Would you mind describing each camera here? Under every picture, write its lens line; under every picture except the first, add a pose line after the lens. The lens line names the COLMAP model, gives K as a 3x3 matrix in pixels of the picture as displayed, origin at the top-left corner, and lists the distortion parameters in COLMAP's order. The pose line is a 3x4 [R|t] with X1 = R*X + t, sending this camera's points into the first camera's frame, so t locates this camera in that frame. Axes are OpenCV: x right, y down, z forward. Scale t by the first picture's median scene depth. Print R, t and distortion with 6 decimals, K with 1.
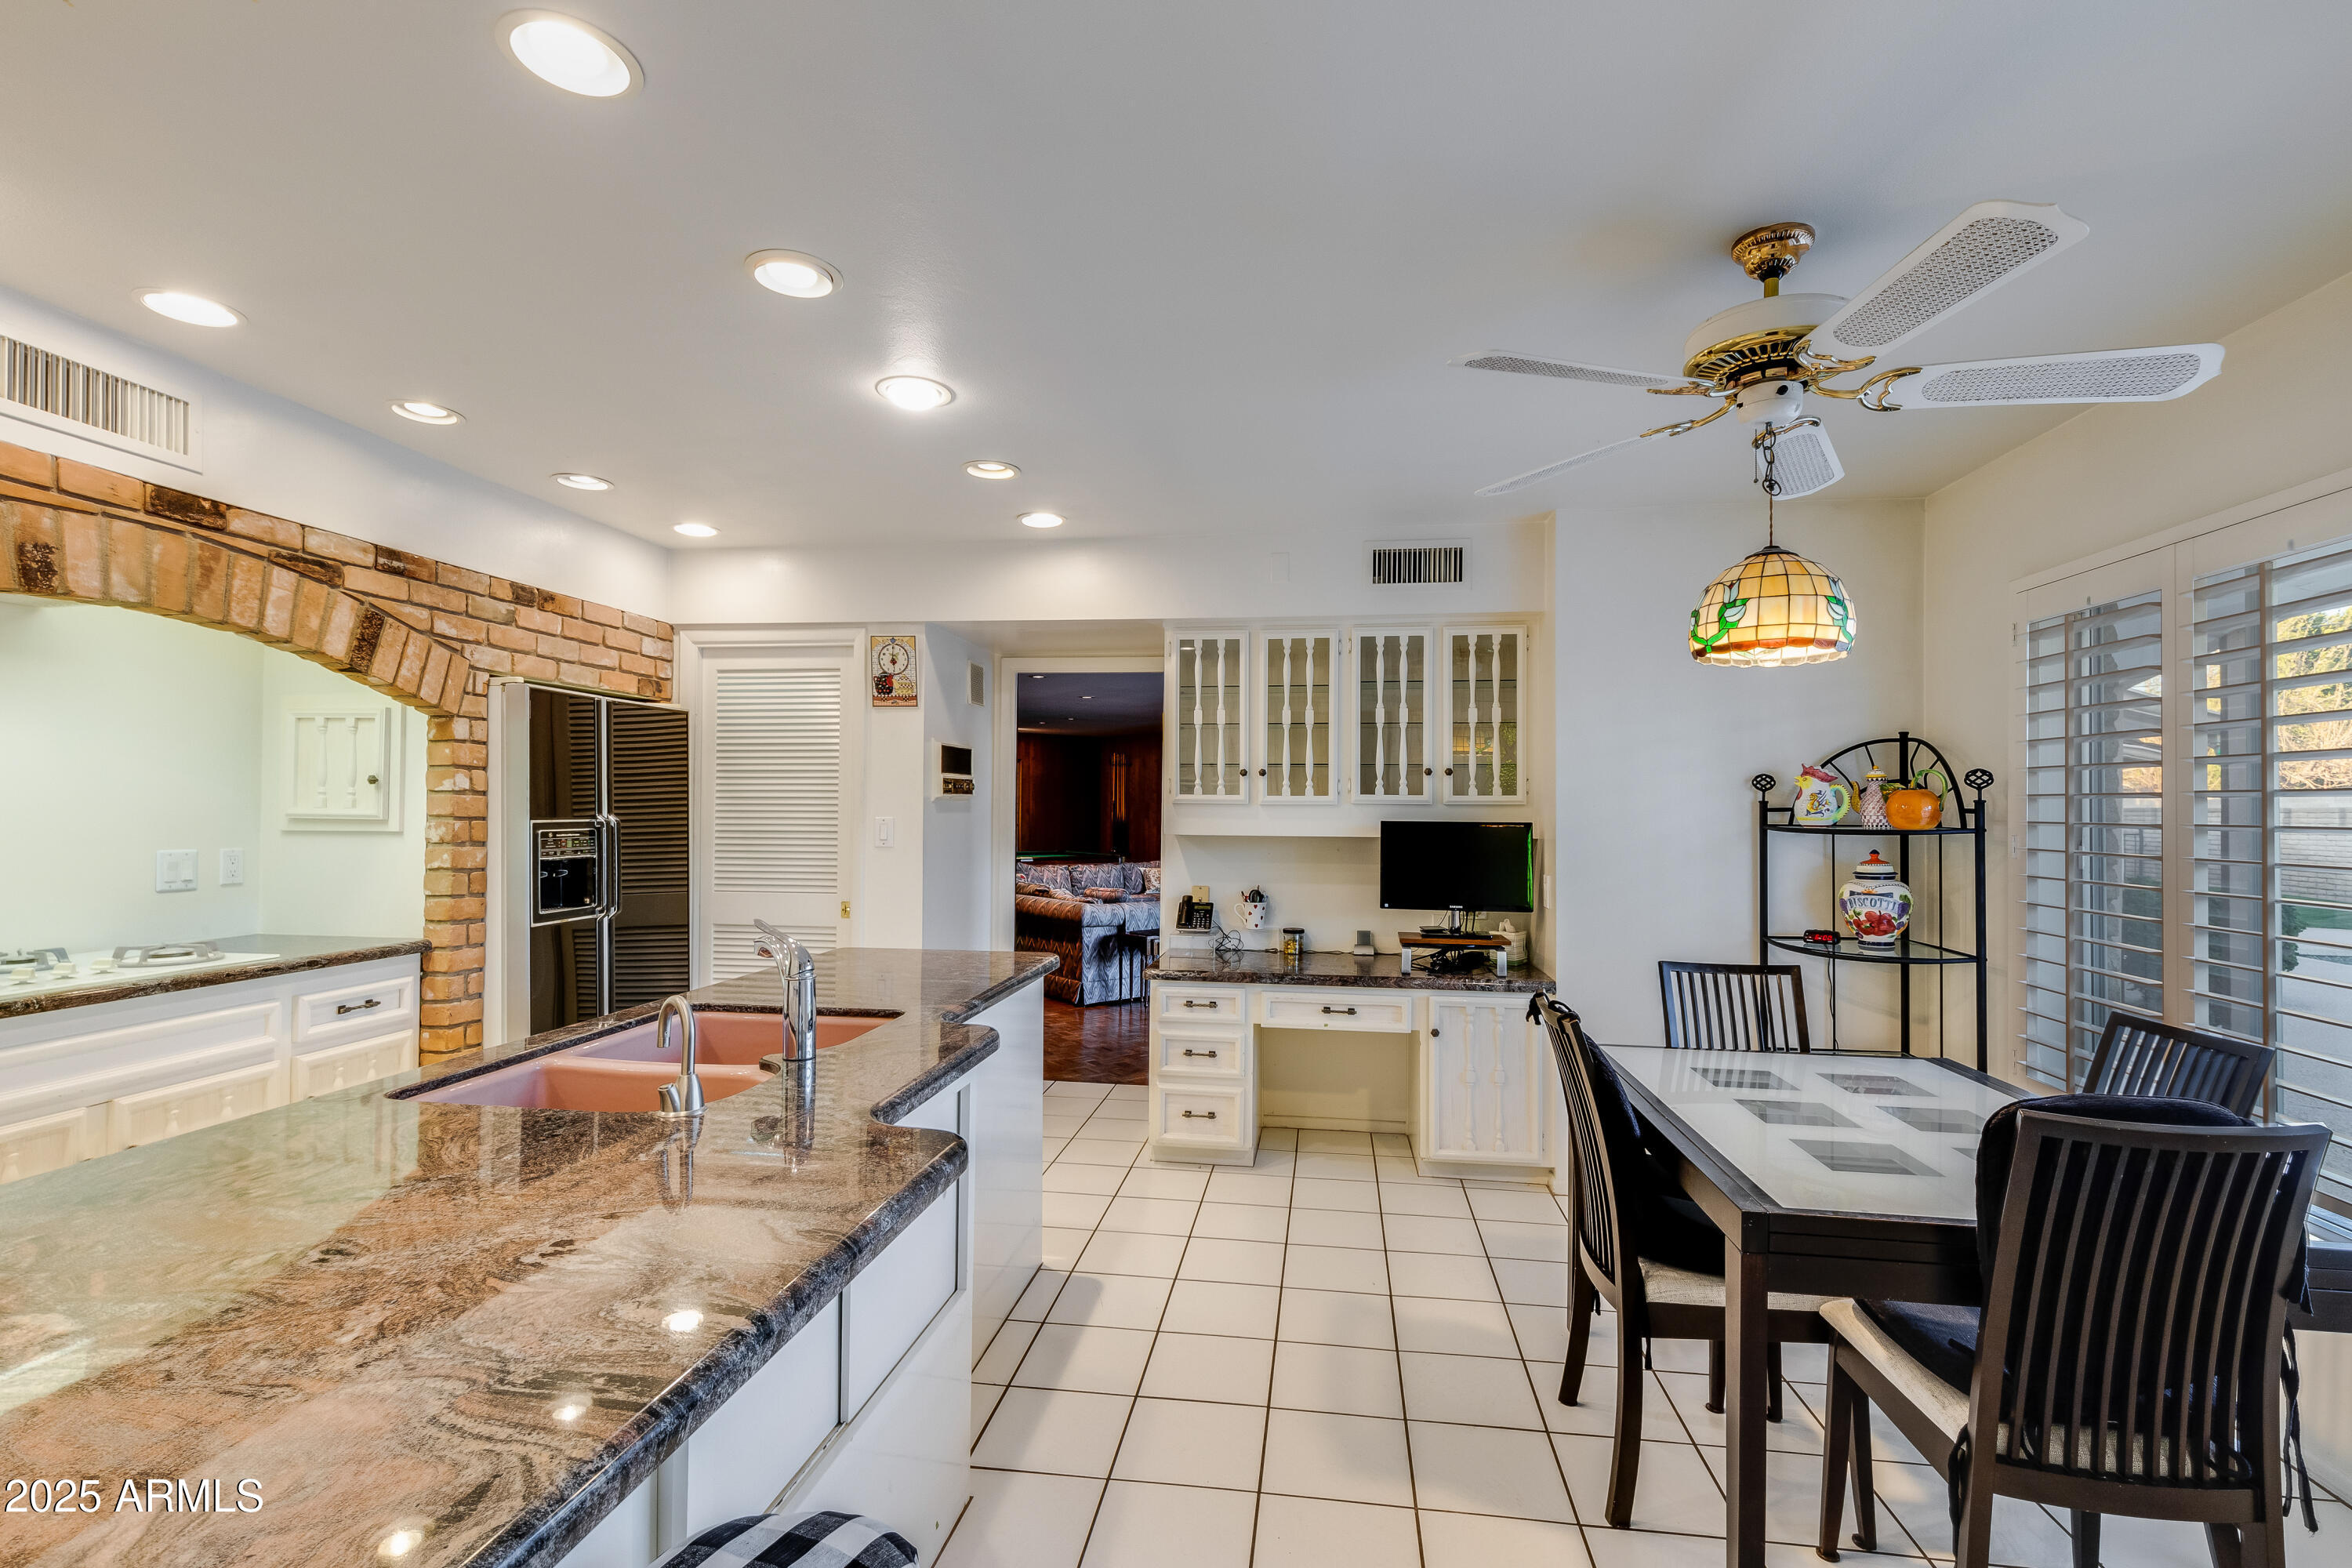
lens RADIAL K [[1069.6, 0, 1169.7], [0, 1069.6, 791.9], [0, 0, 1]] dist [-0.008603, 0.001079]
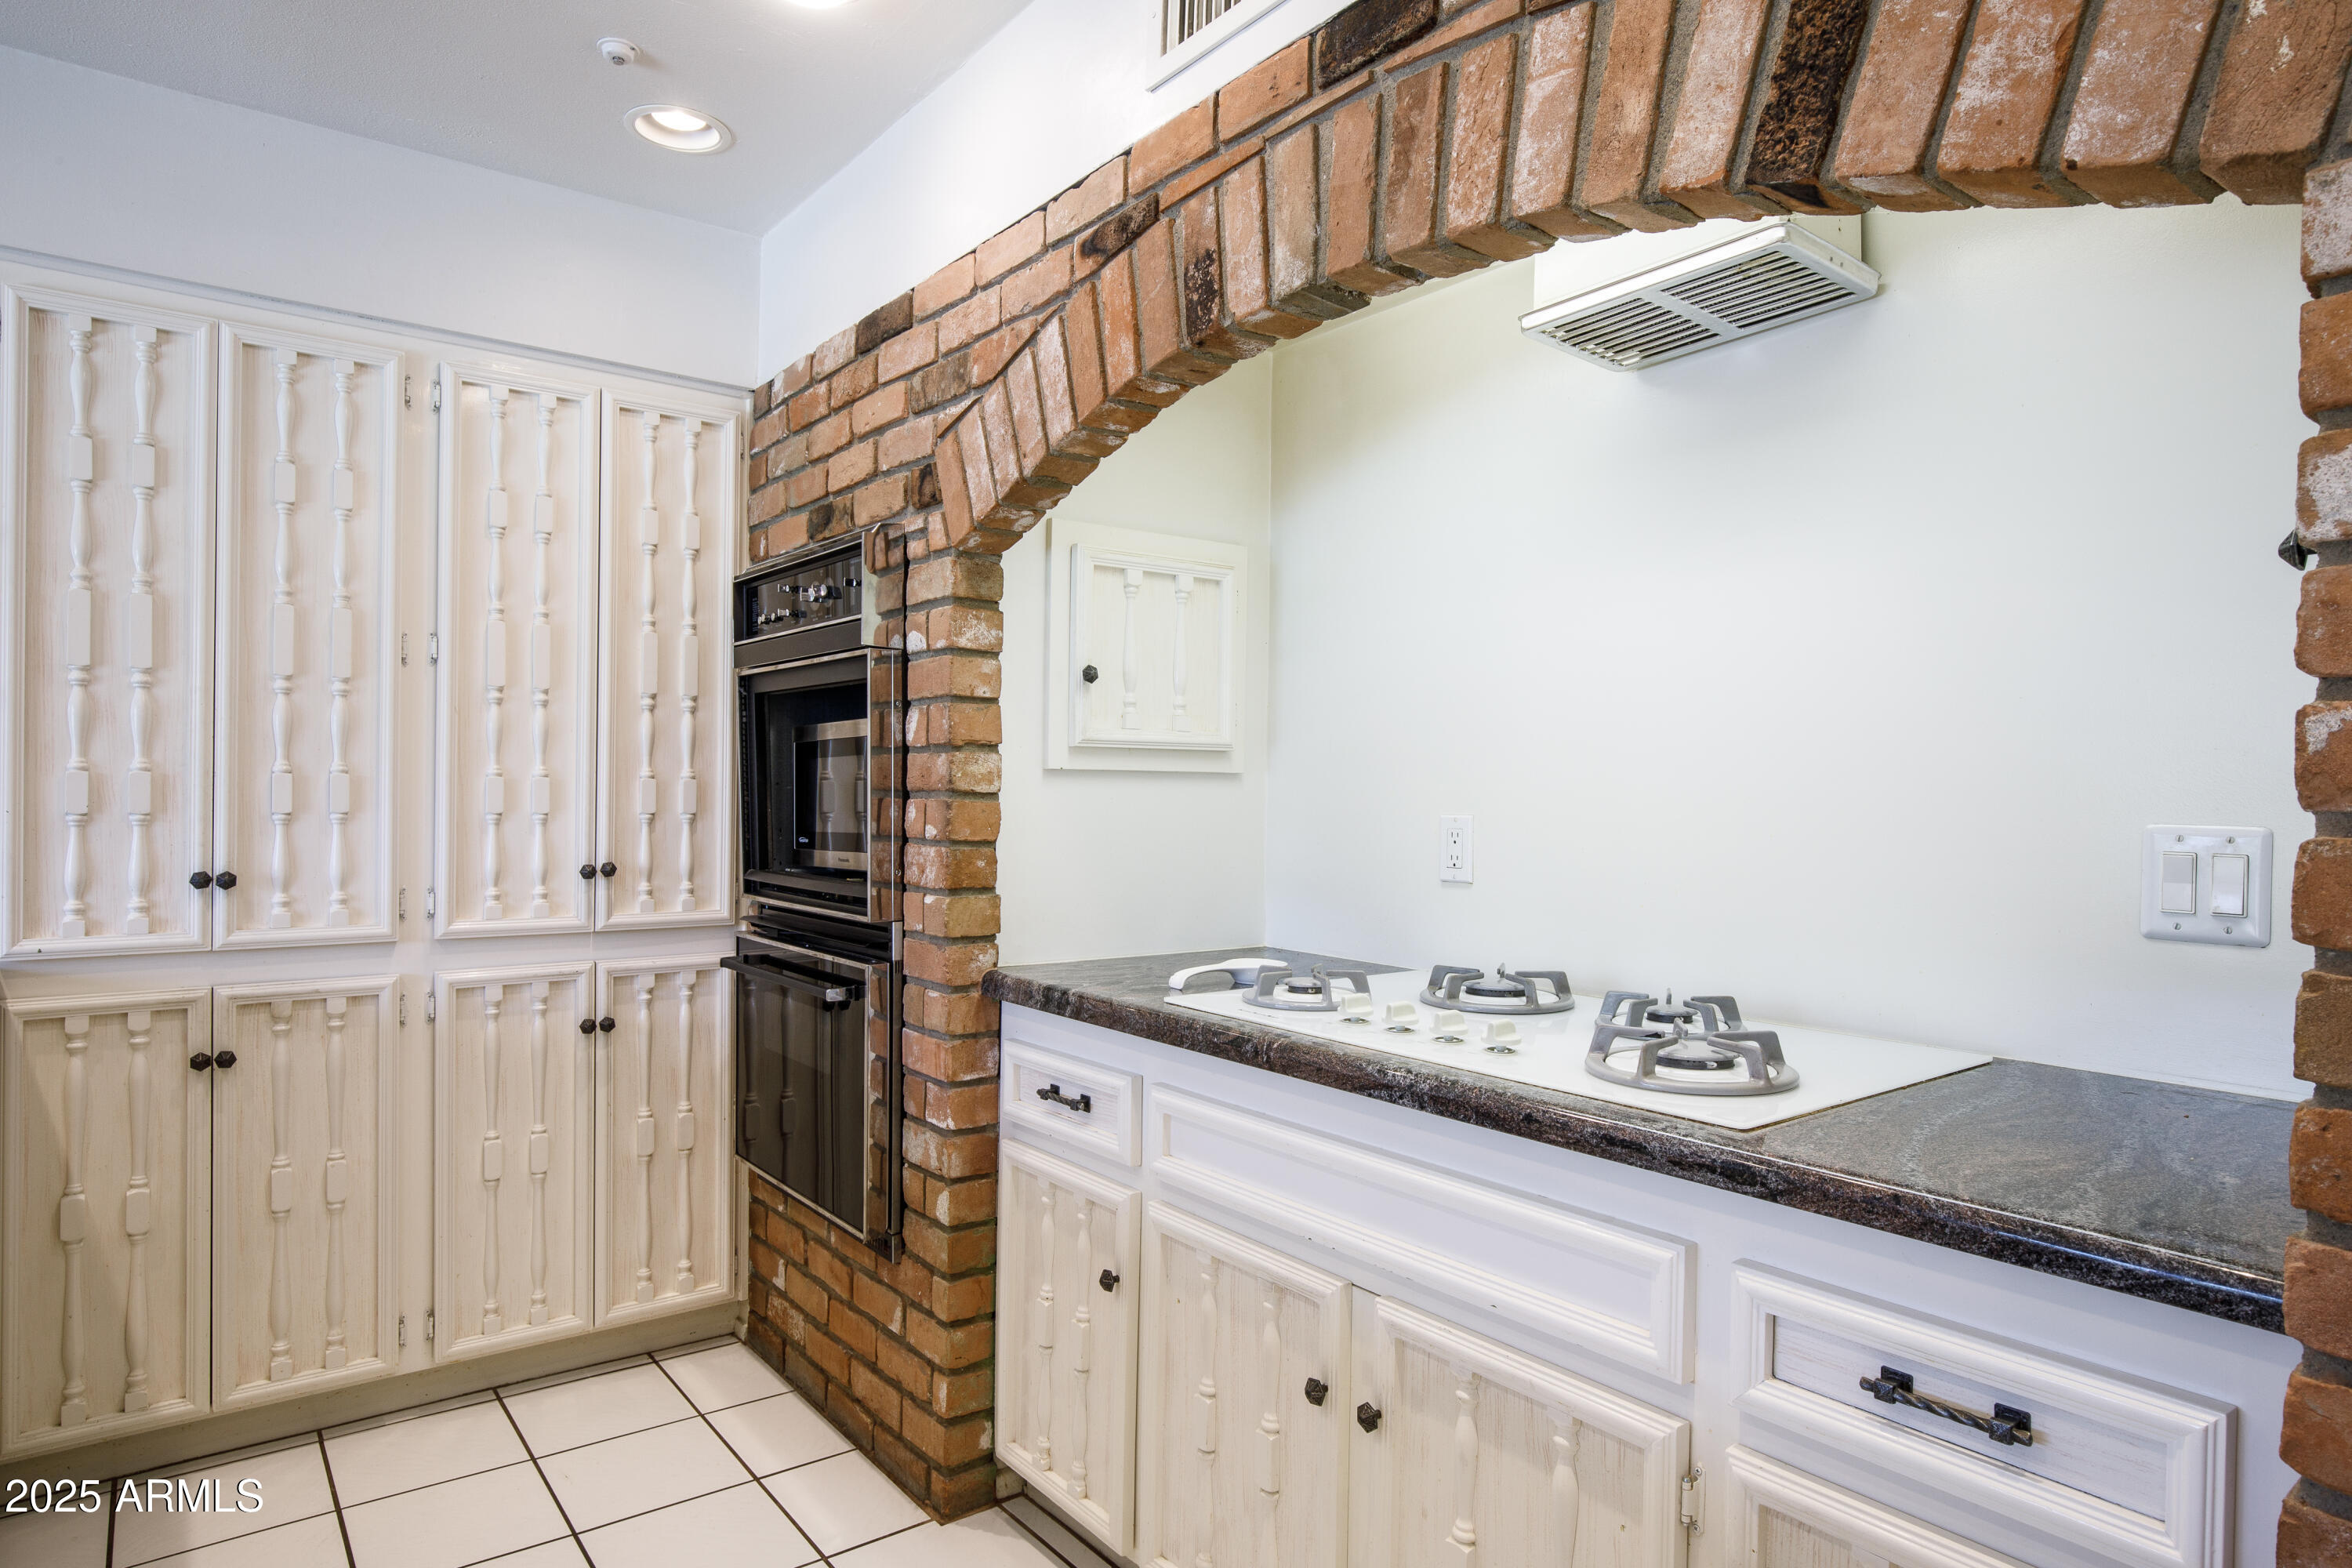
lens RADIAL K [[1374.4, 0, 1168.9], [0, 1374.4, 784.9], [0, 0, 1]] dist [0.001619, -0.001257]
pose [[-0.694614, -0.015398, -0.719218, -0.338425], [-0.003374, 0.999830, -0.018147, 0.046721], [0.719375, -0.010178, -0.694548, 0.996051]]
